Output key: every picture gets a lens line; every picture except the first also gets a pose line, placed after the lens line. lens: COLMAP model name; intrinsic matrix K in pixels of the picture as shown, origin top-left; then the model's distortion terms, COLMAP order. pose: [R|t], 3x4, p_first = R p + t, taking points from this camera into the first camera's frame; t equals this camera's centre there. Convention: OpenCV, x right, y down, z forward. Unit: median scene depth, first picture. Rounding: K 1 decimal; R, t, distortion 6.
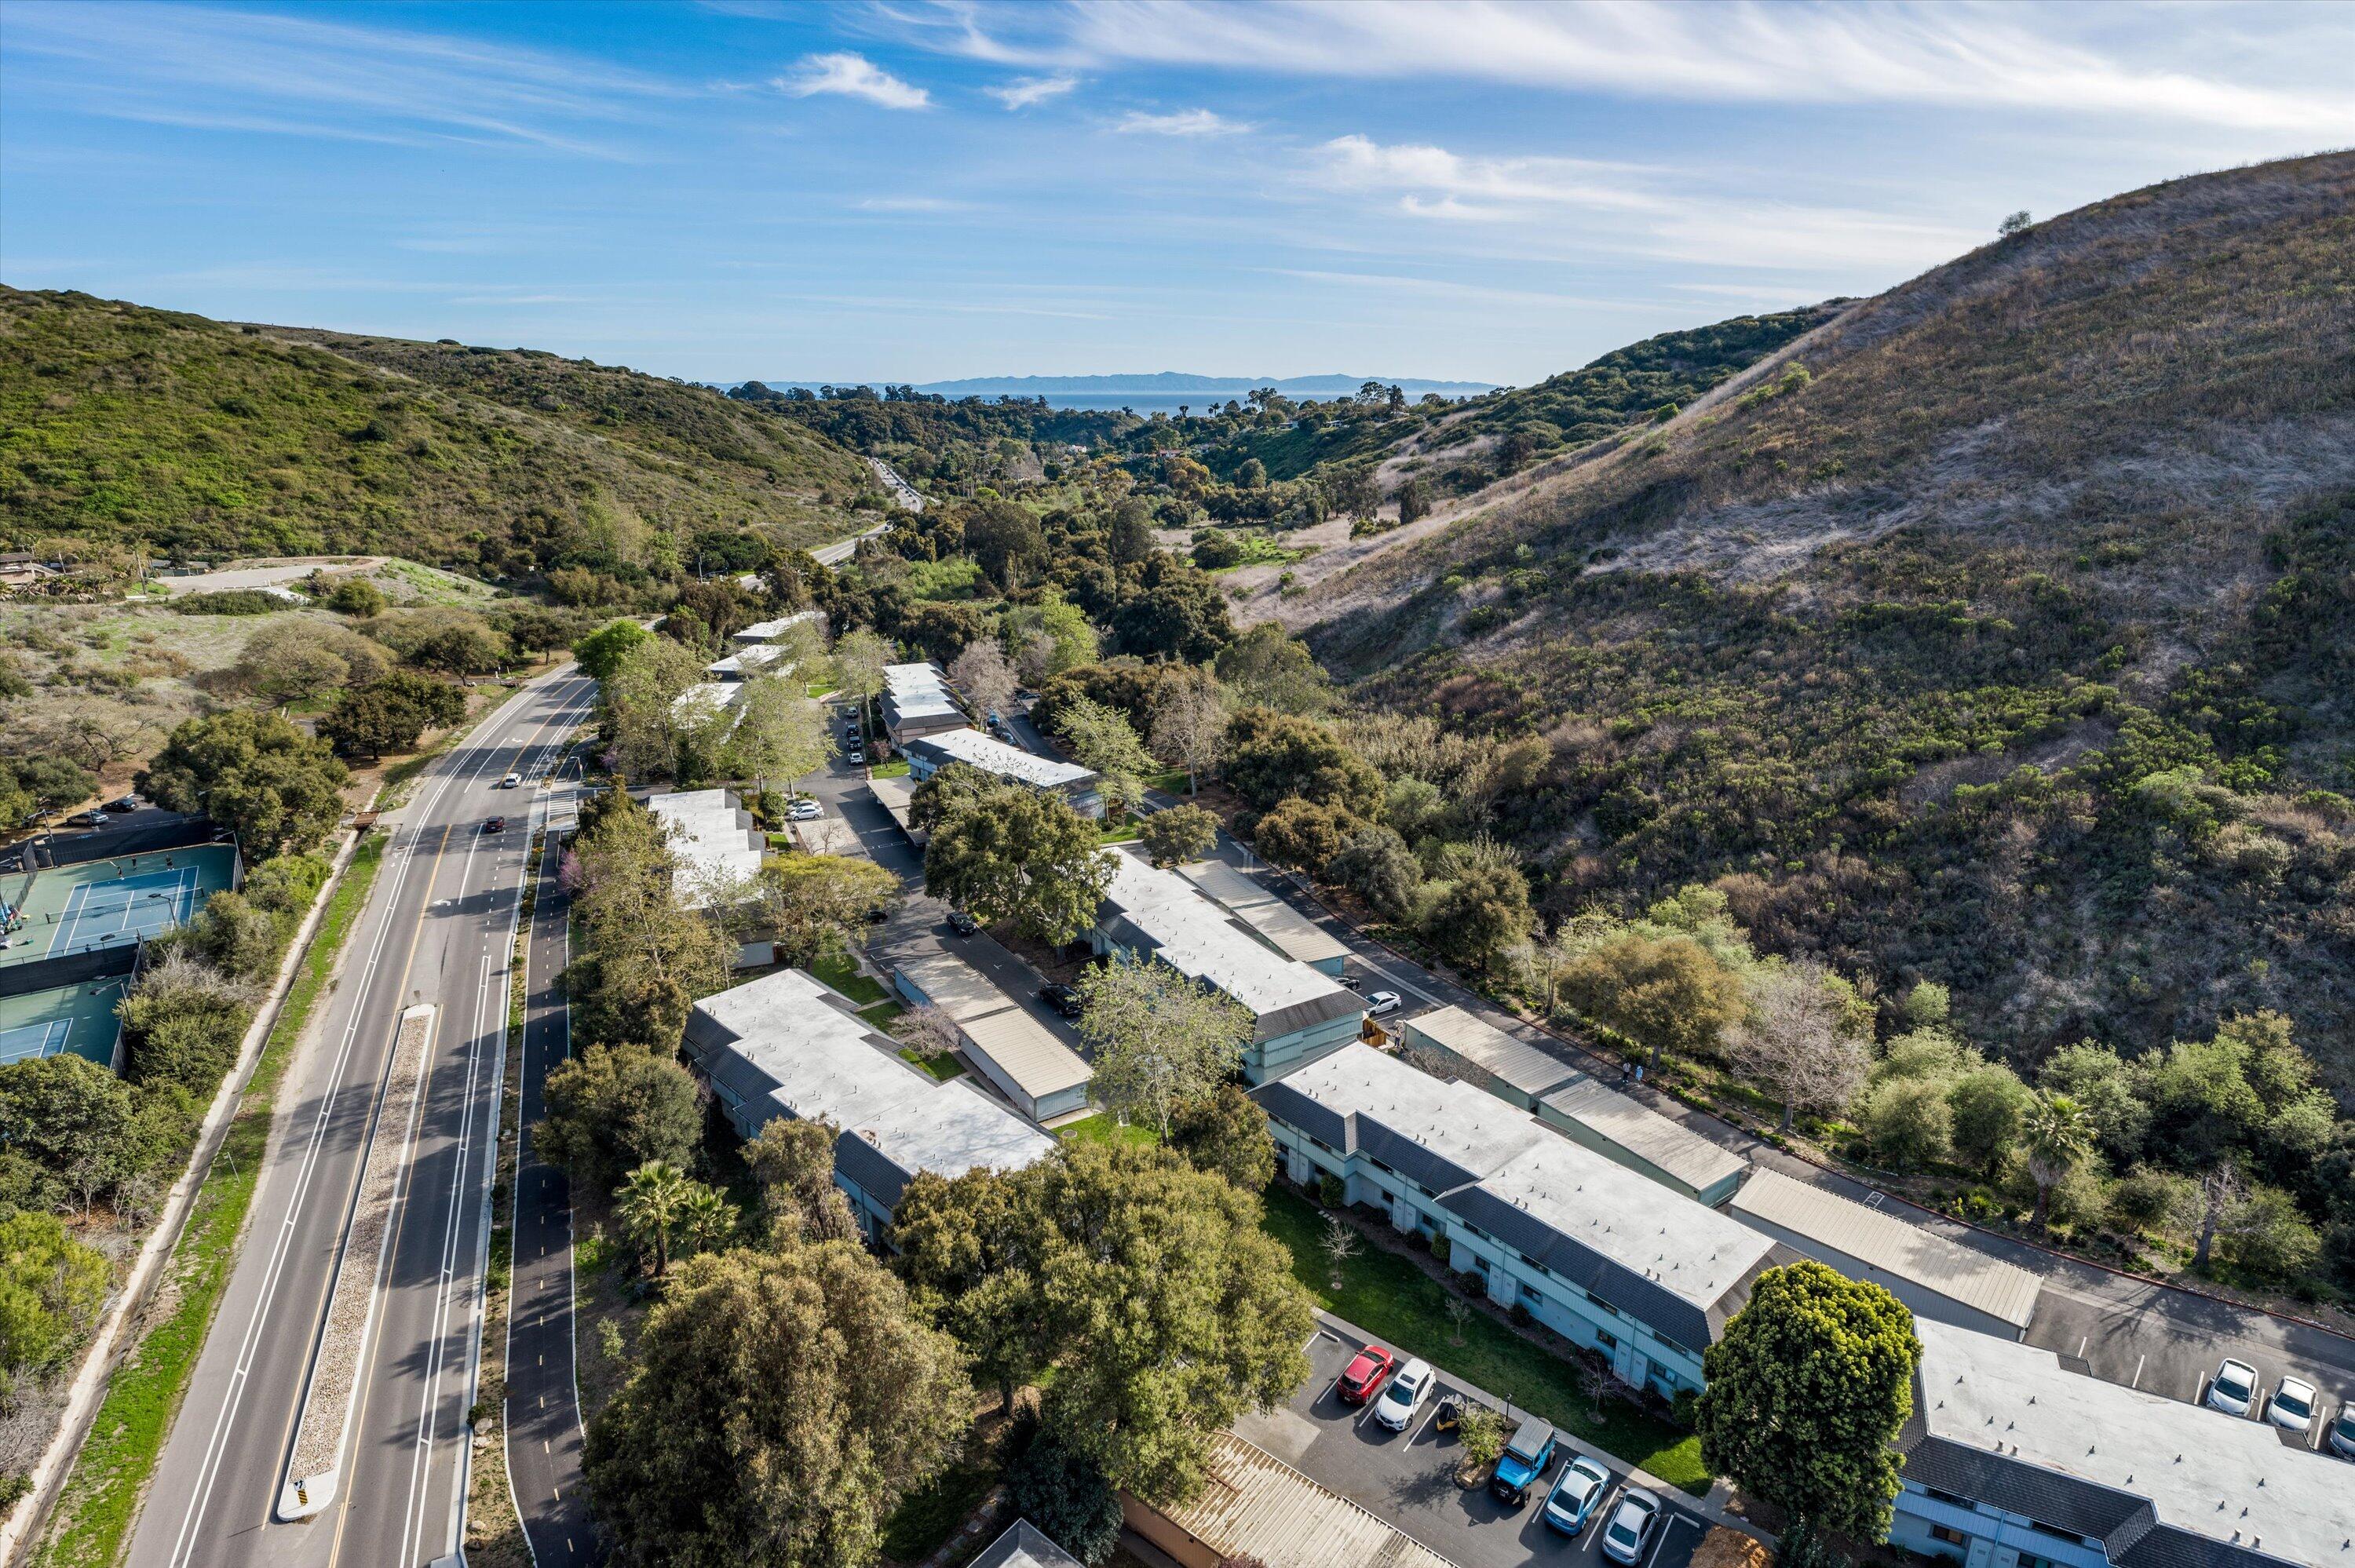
lens RADIAL K [[1255.7, 0, 1180.1], [0, 1255.7, 748.3], [0, 0, 1]] dist [-0.001683, -0.000349]
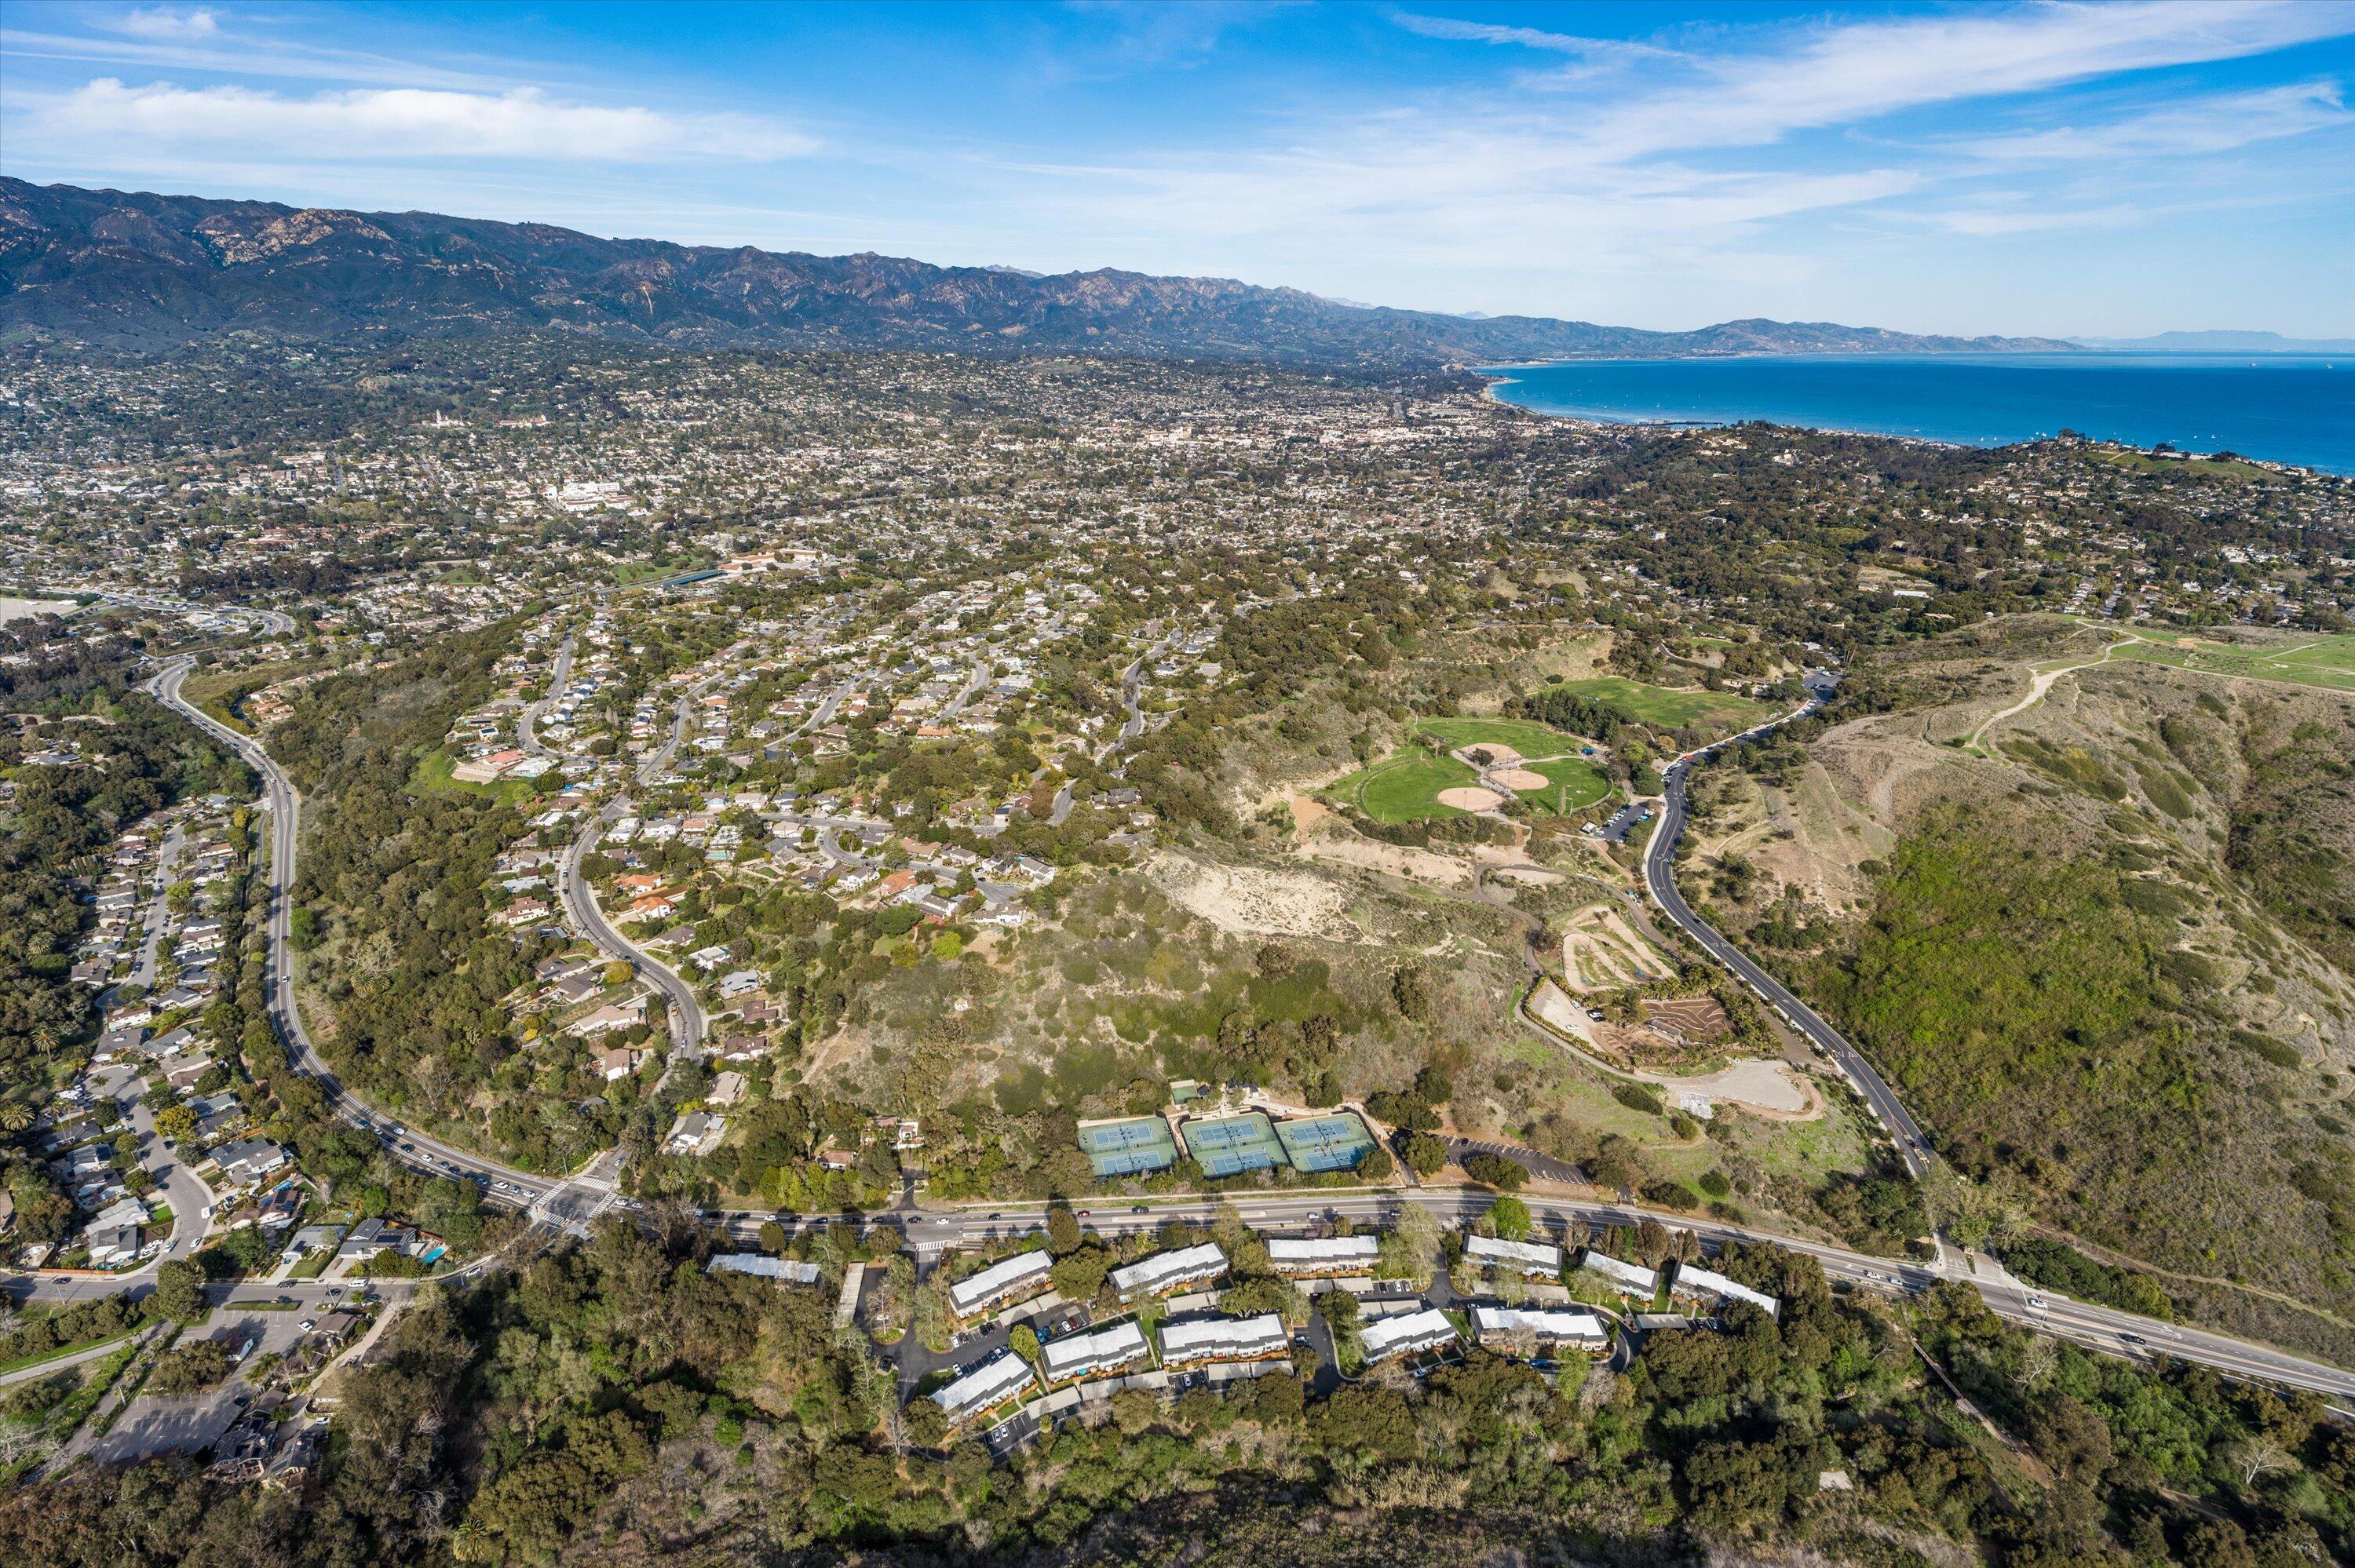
lens RADIAL K [[1218.6, 0, 1179.7], [0, 1218.6, 777.1], [0, 0, 1]] dist [-0.002636, 0.001172]
pose [[-0.354273, 0.319242, -0.878963, 1.809635], [-0.265848, 0.866760, 0.421962, -1.865684], [0.896558, 0.383160, -0.222200, 0.734129]]
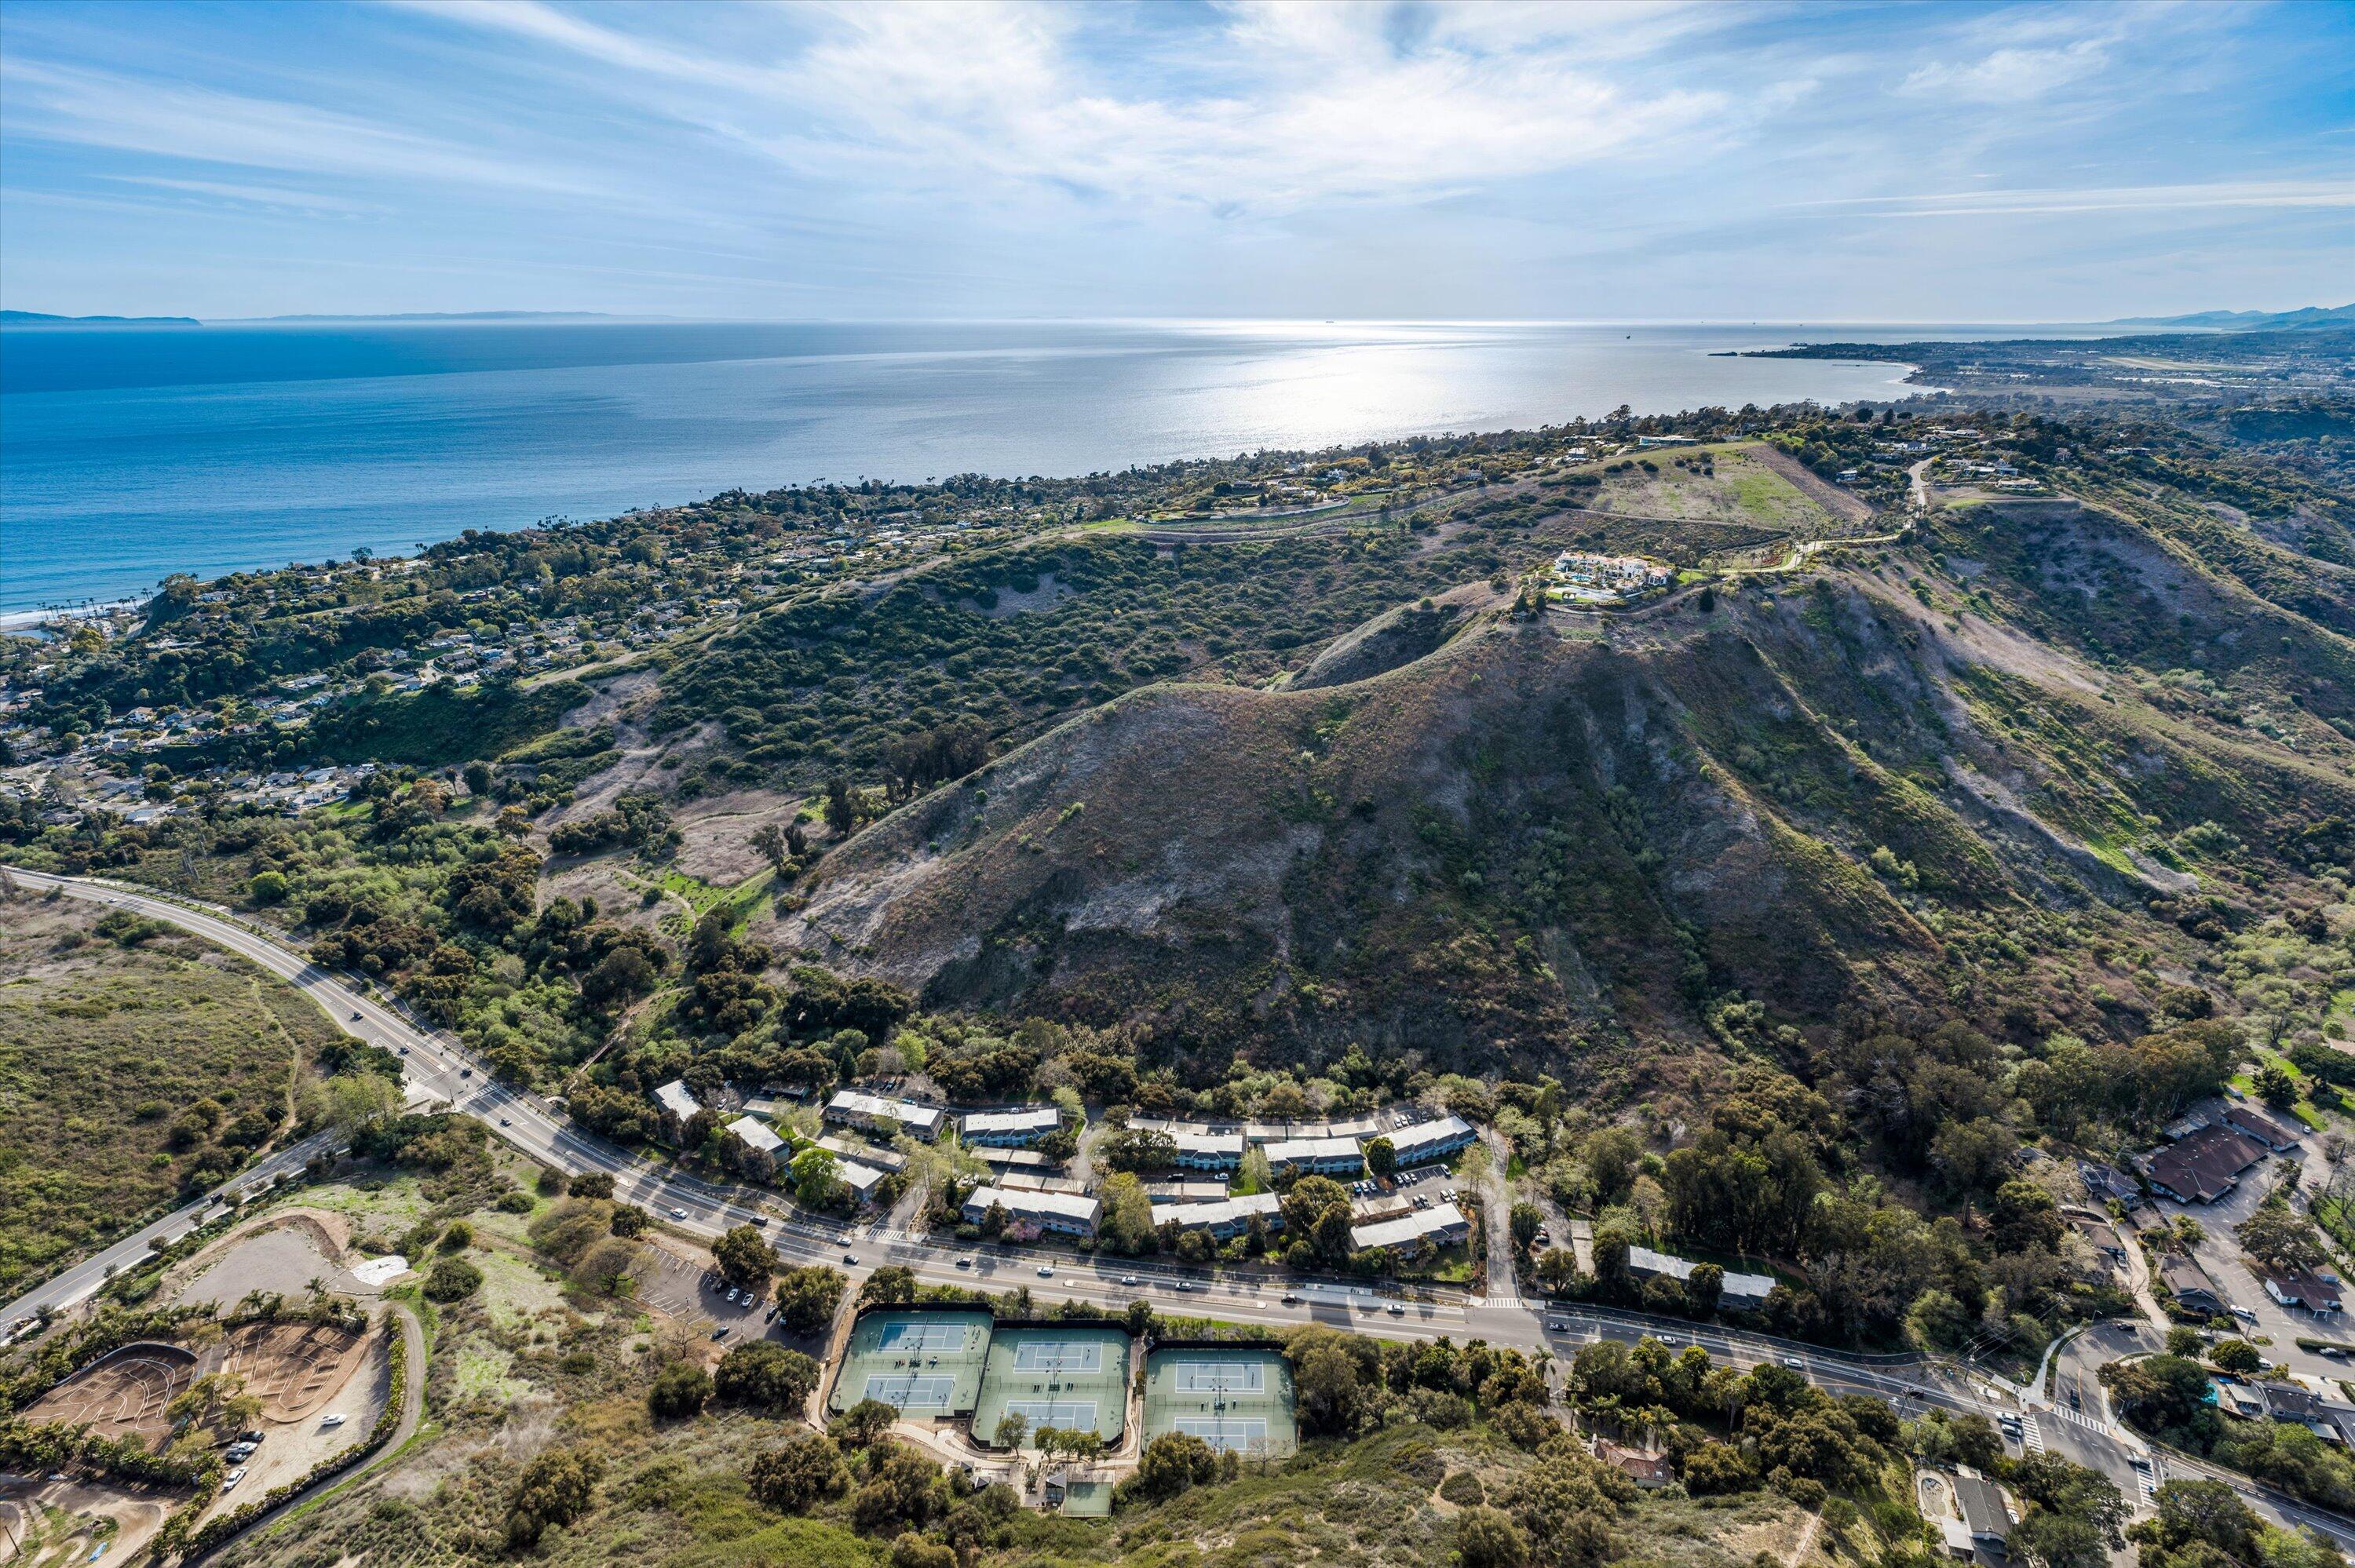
lens RADIAL K [[1255.7, 0, 1180.1], [0, 1255.7, 748.3], [0, 0, 1]] dist [-0.001683, -0.000349]
pose [[0.585976, -0.271340, 0.763548, -1.724267], [0.228817, 0.959330, 0.165311, -1.085677], [-0.777351, 0.077845, 0.624232, -0.944152]]
